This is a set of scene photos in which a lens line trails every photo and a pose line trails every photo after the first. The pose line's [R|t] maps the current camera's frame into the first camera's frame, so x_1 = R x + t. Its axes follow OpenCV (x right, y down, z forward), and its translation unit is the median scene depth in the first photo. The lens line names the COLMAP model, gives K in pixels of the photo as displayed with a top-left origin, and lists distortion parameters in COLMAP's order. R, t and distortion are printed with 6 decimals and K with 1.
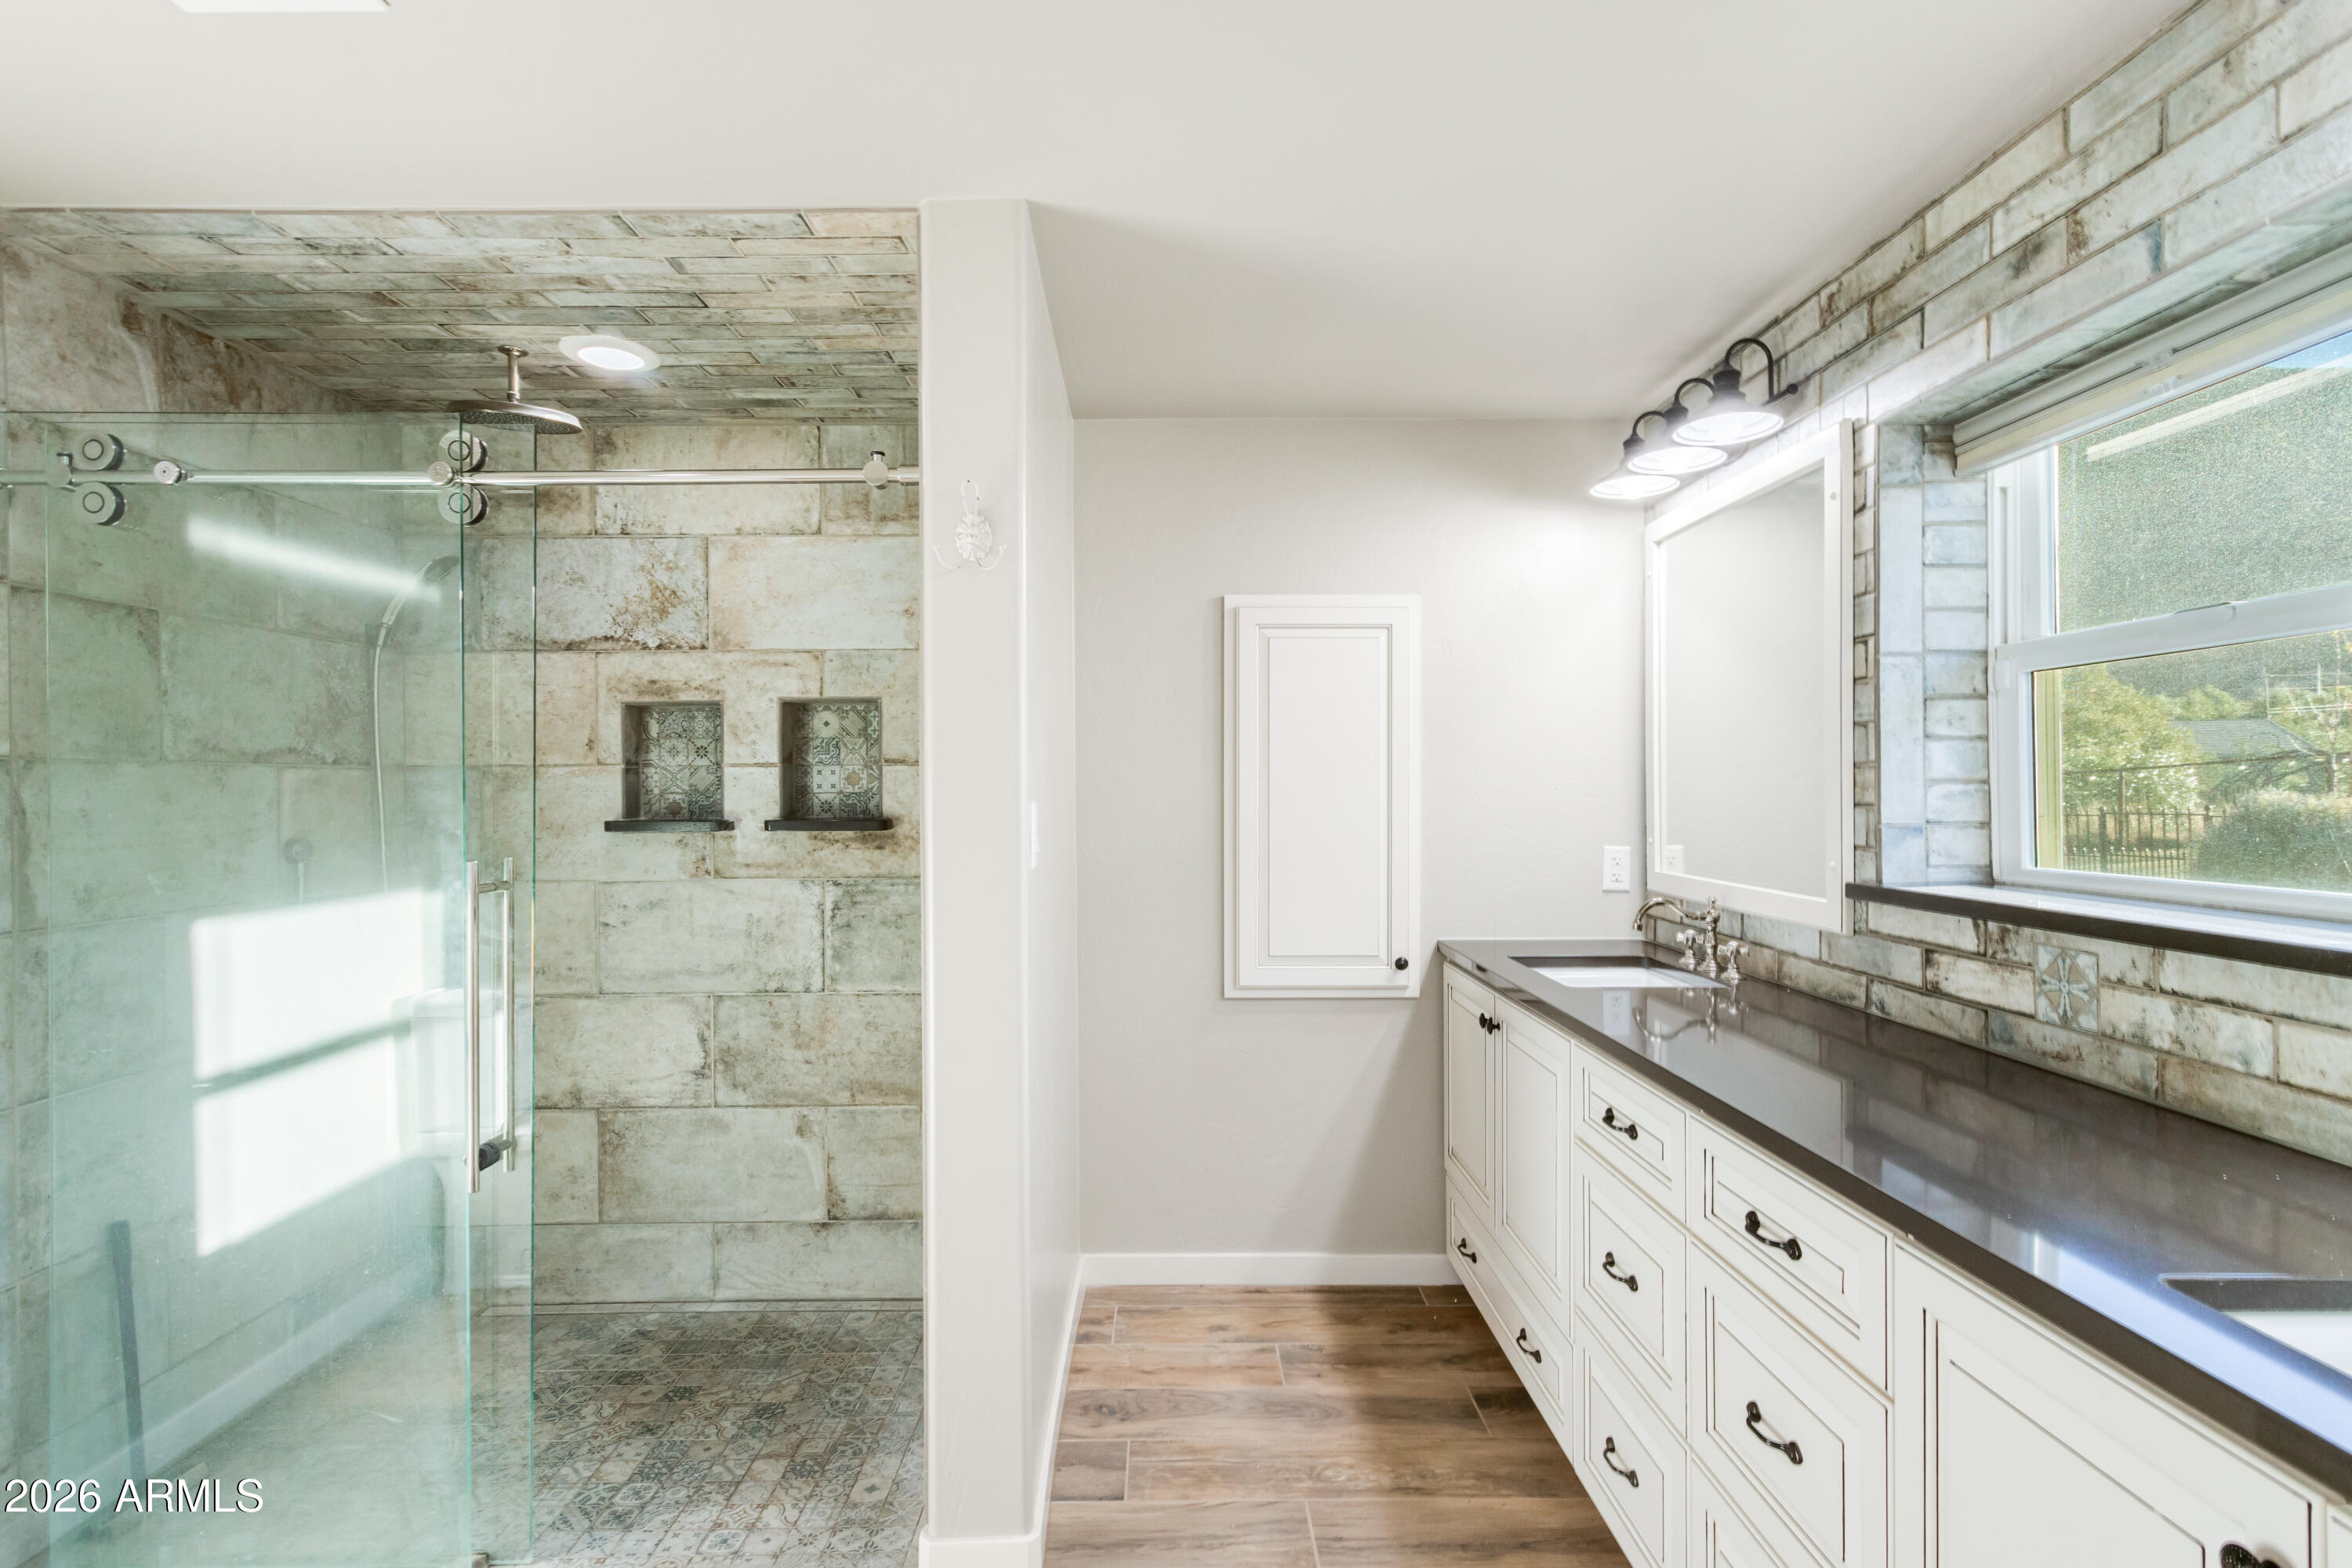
lens RADIAL K [[1126.3, 0, 1139.1], [0, 1126.3, 787.1], [0, 0, 1]] dist [0.004930, 0.001938]
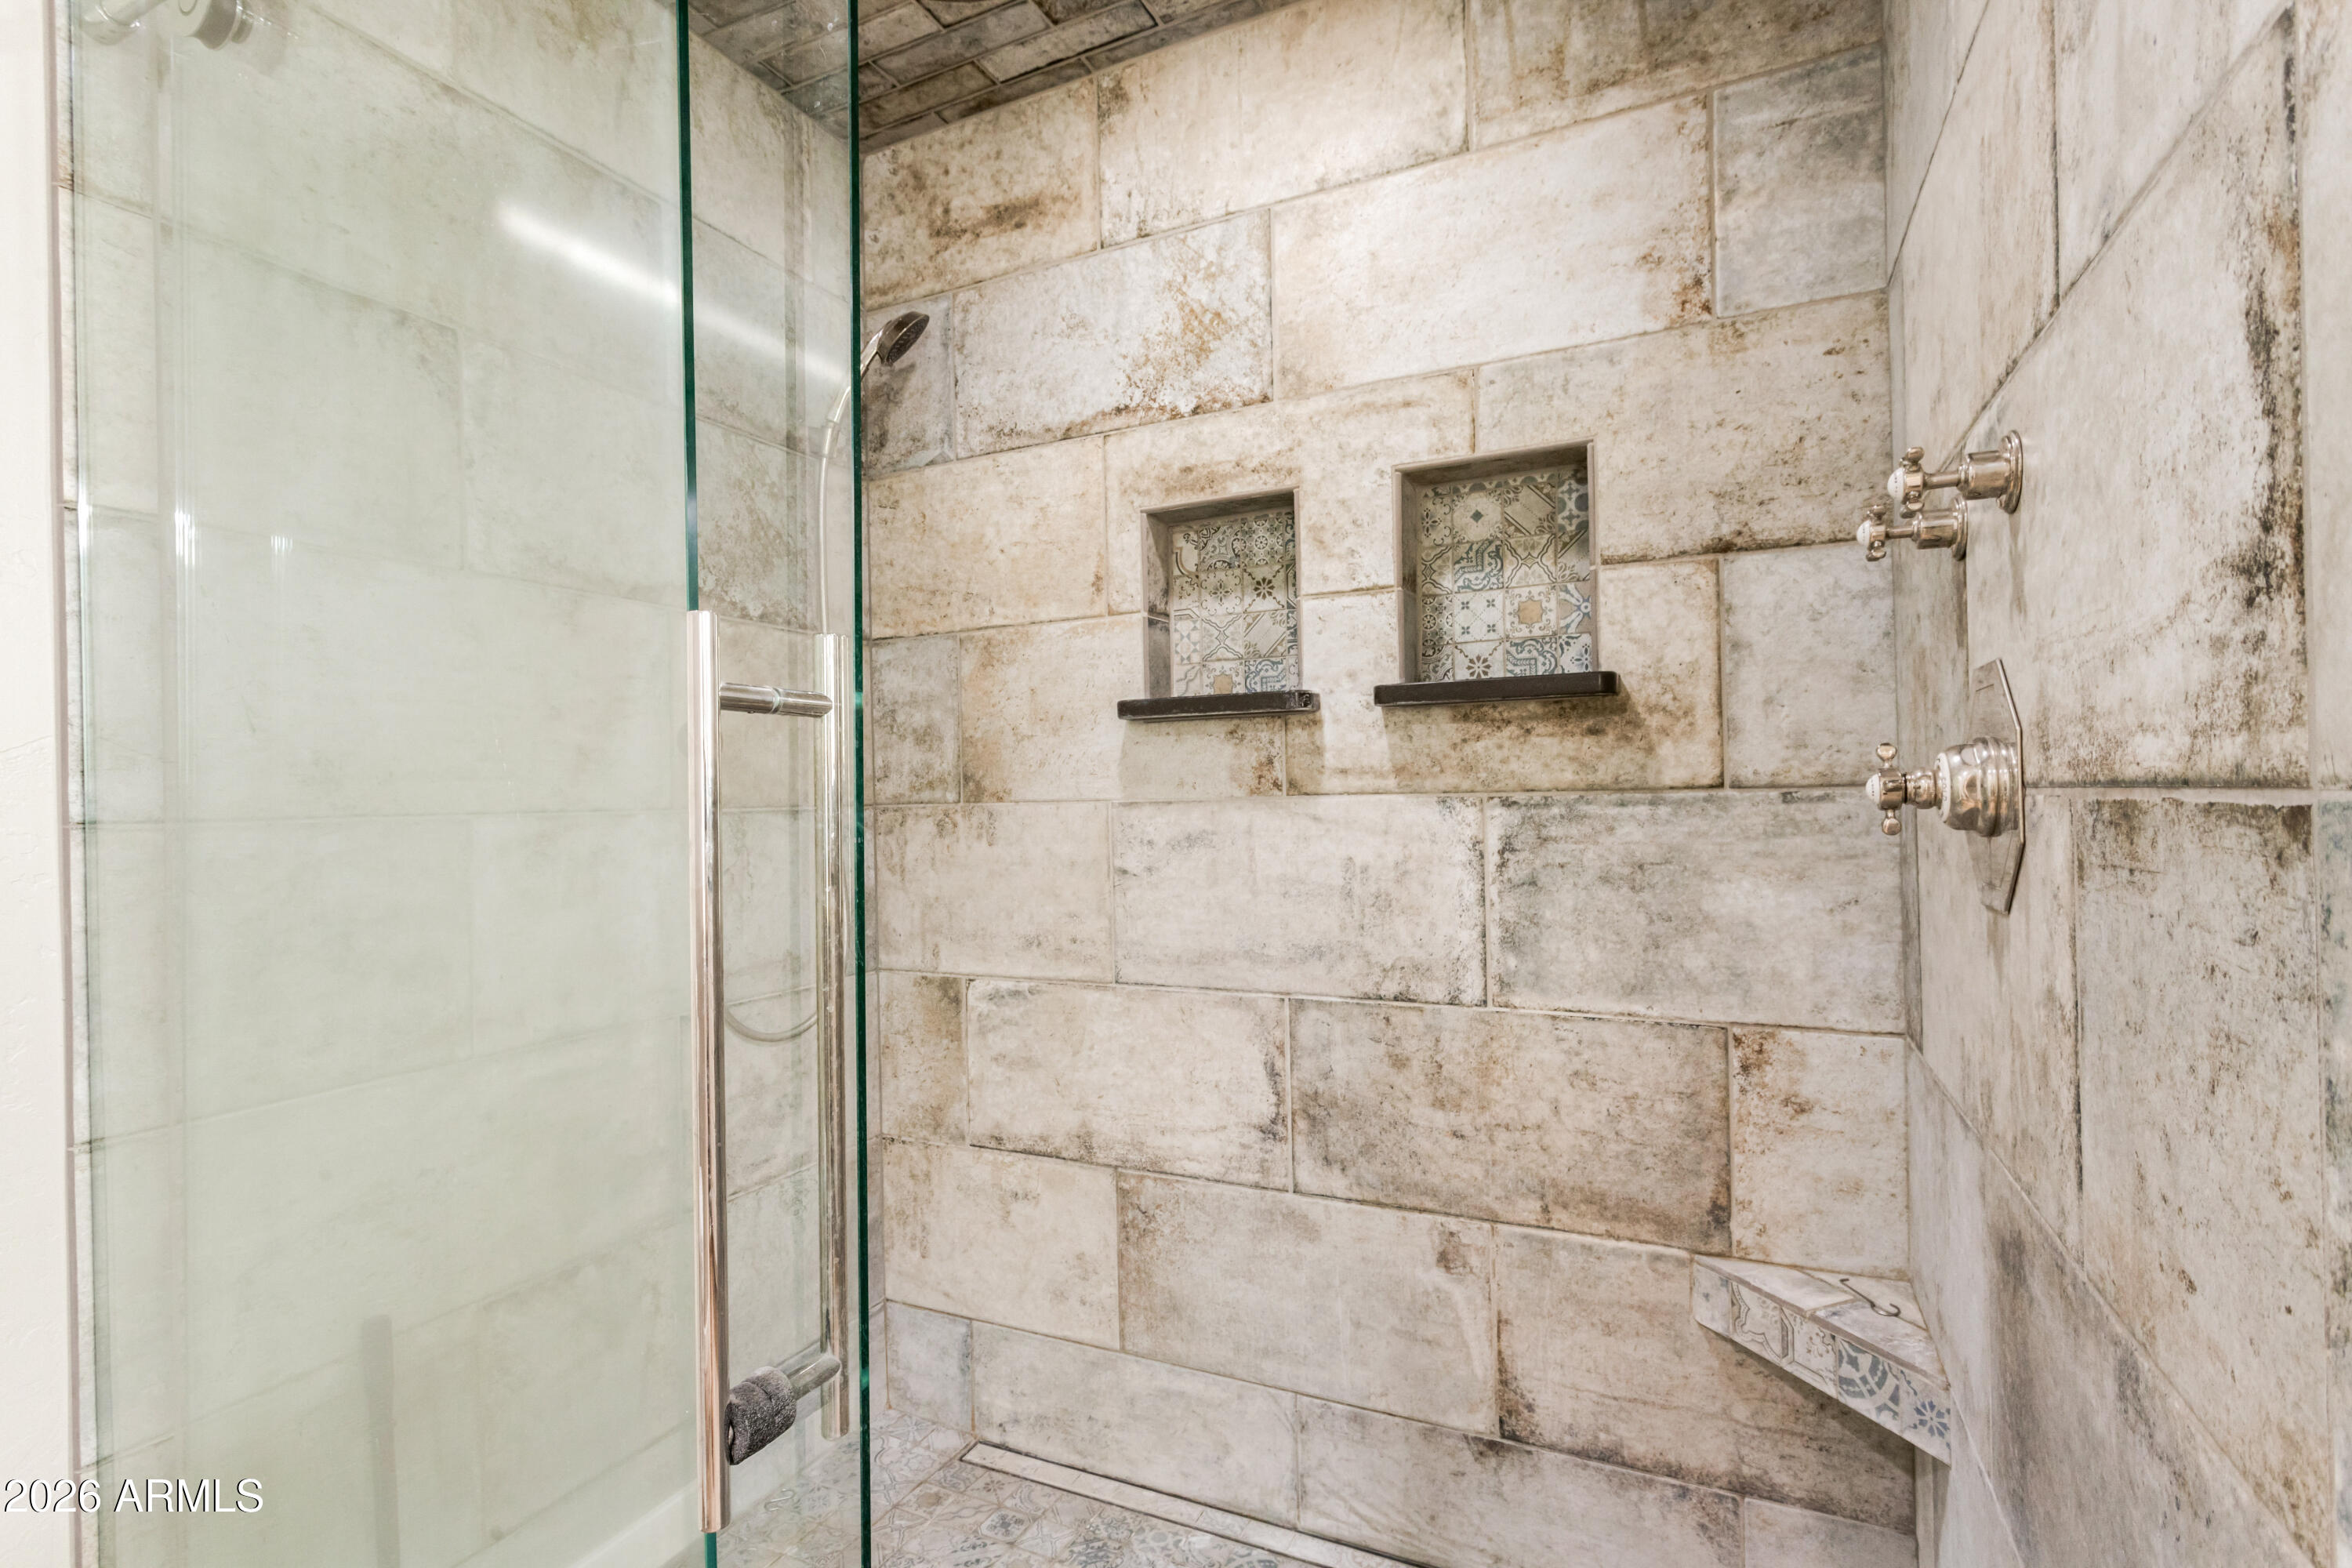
lens RADIAL K [[1126.3, 0, 1168.0], [0, 1126.3, 783.1], [0, 0, 1]] dist [0.004930, 0.001938]
pose [[0.901252, -0.012329, -0.433120, -0.182584], [0.012225, 0.999921, -0.003027, 0.075852], [0.433123, -0.002567, 0.901331, 0.454256]]
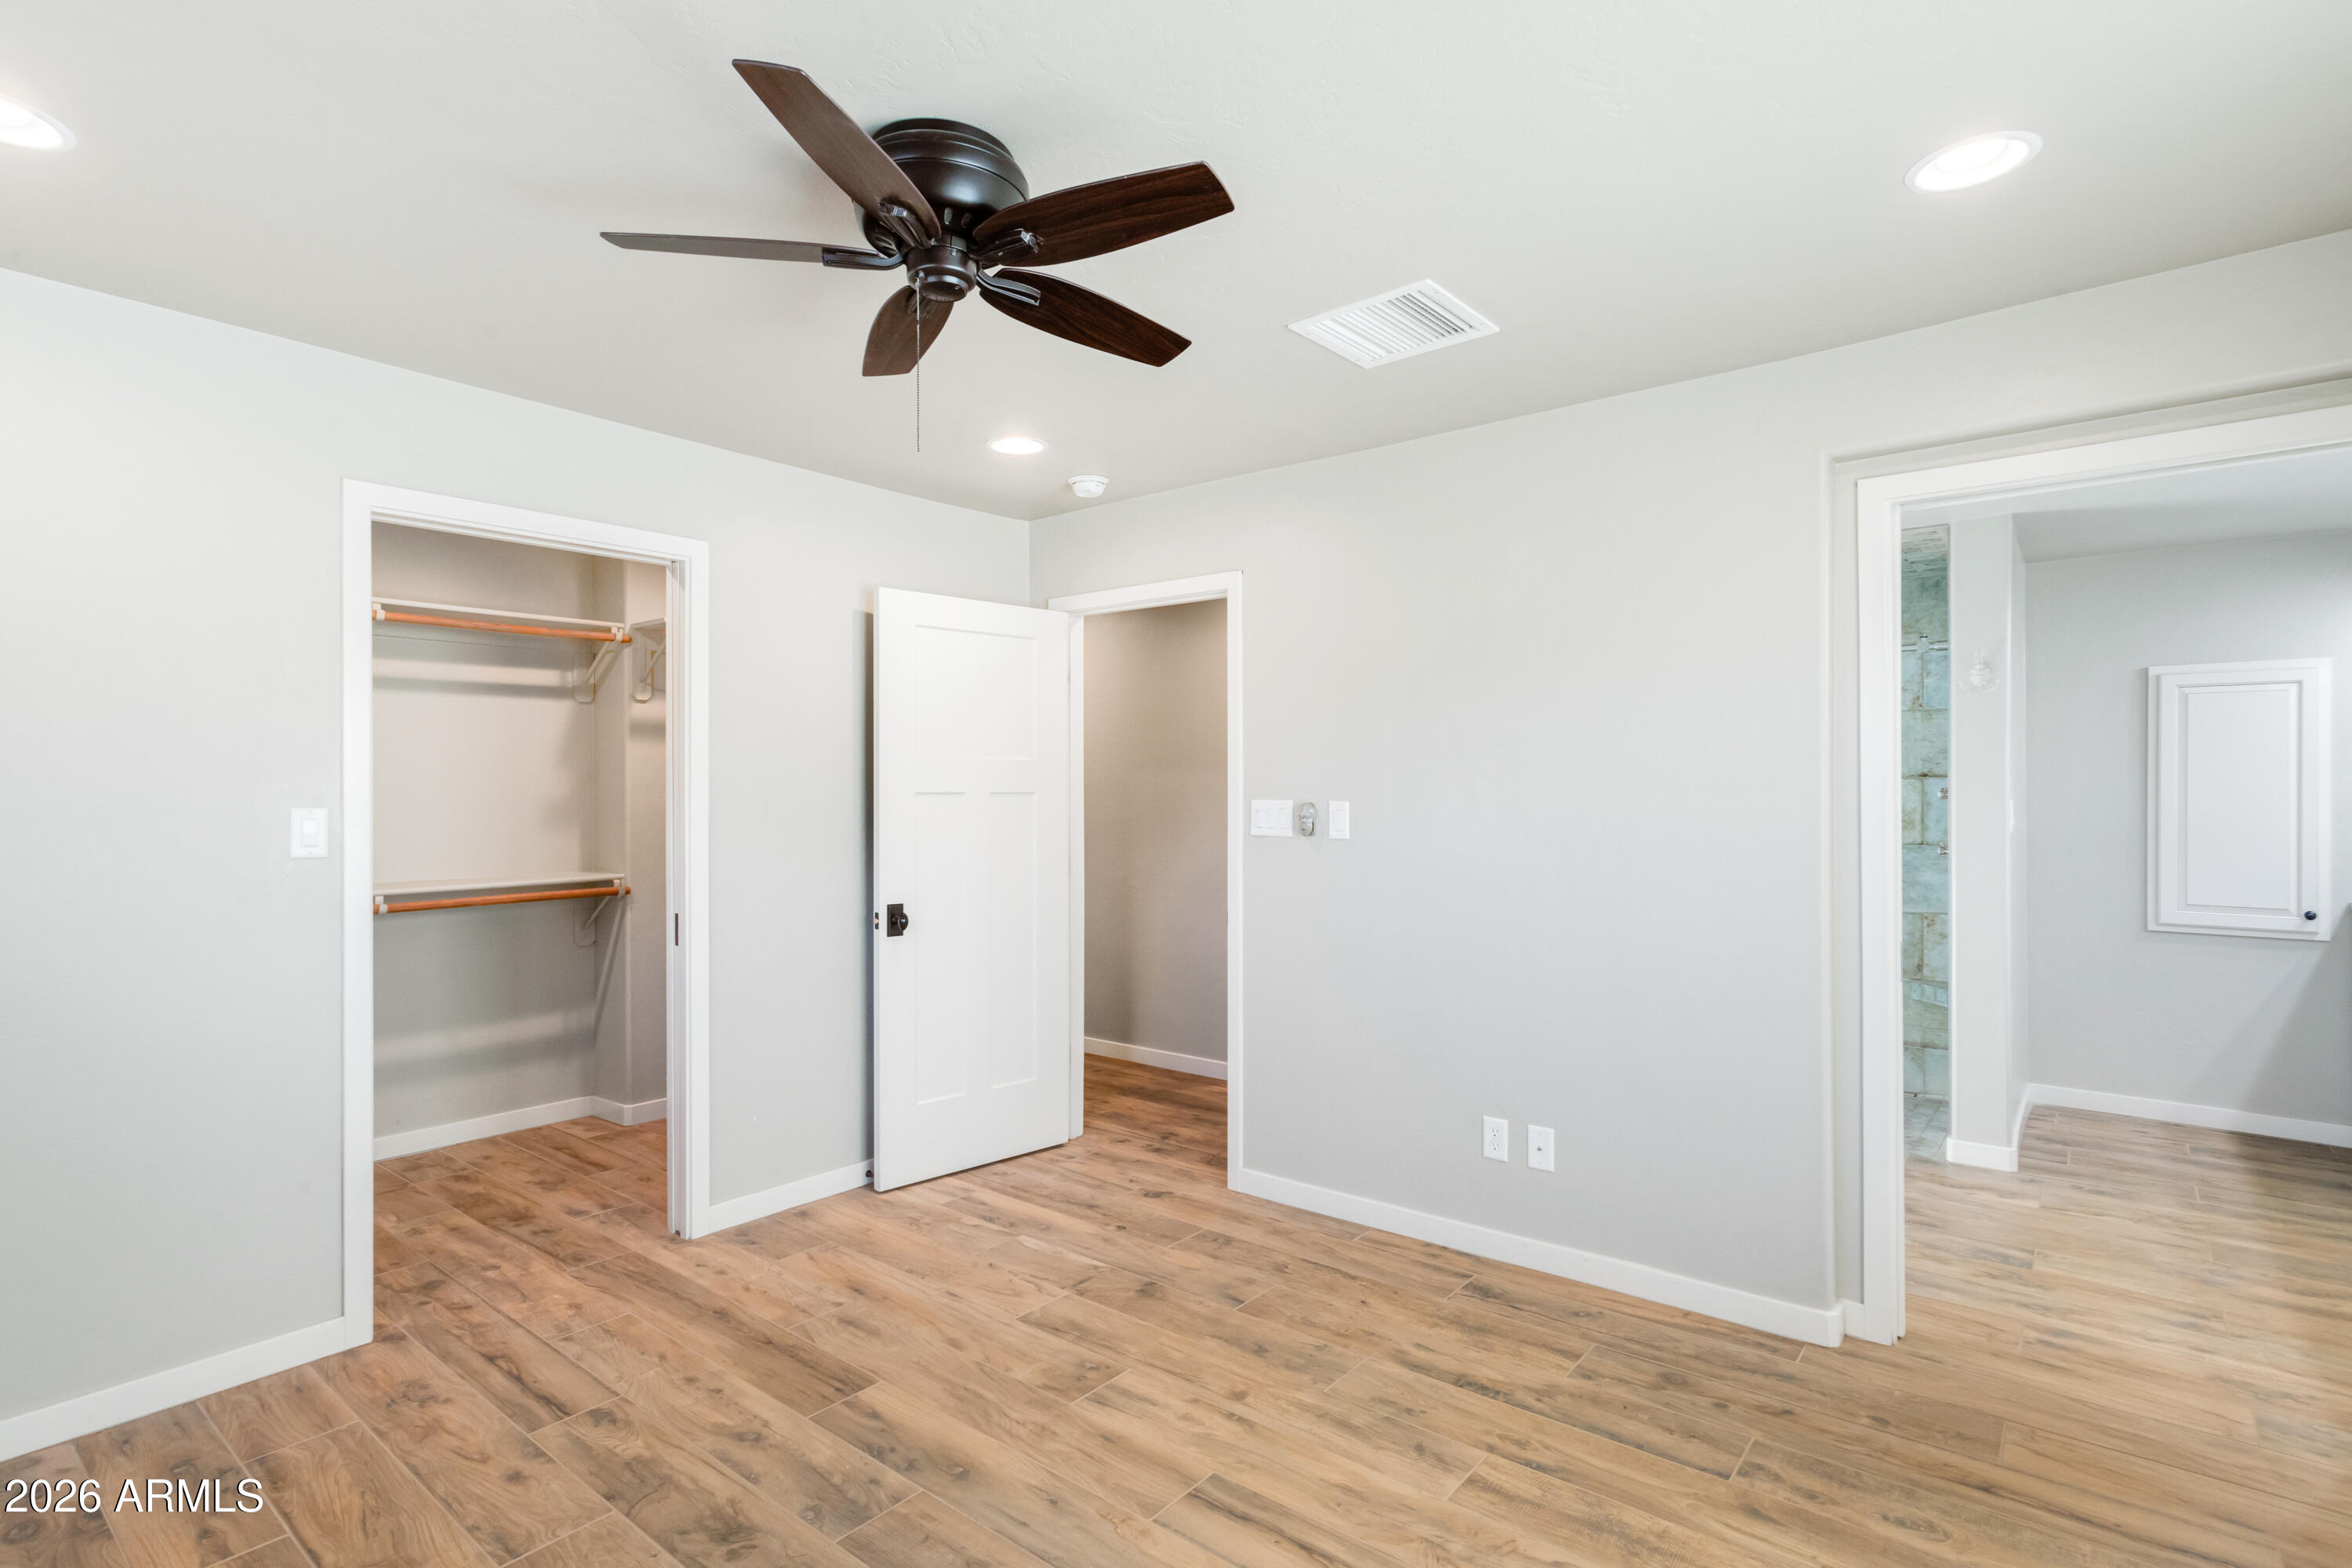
lens RADIAL K [[1126.3, 0, 1177.9], [0, 1126.3, 793.4], [0, 0, 1]] dist [0.004930, 0.001938]
pose [[0.787295, 0.003514, -0.616567, -0.013534], [-0.003896, 0.999992, 0.000725, 0.005404], [0.616565, 0.001832, 0.787302, -1.024438]]
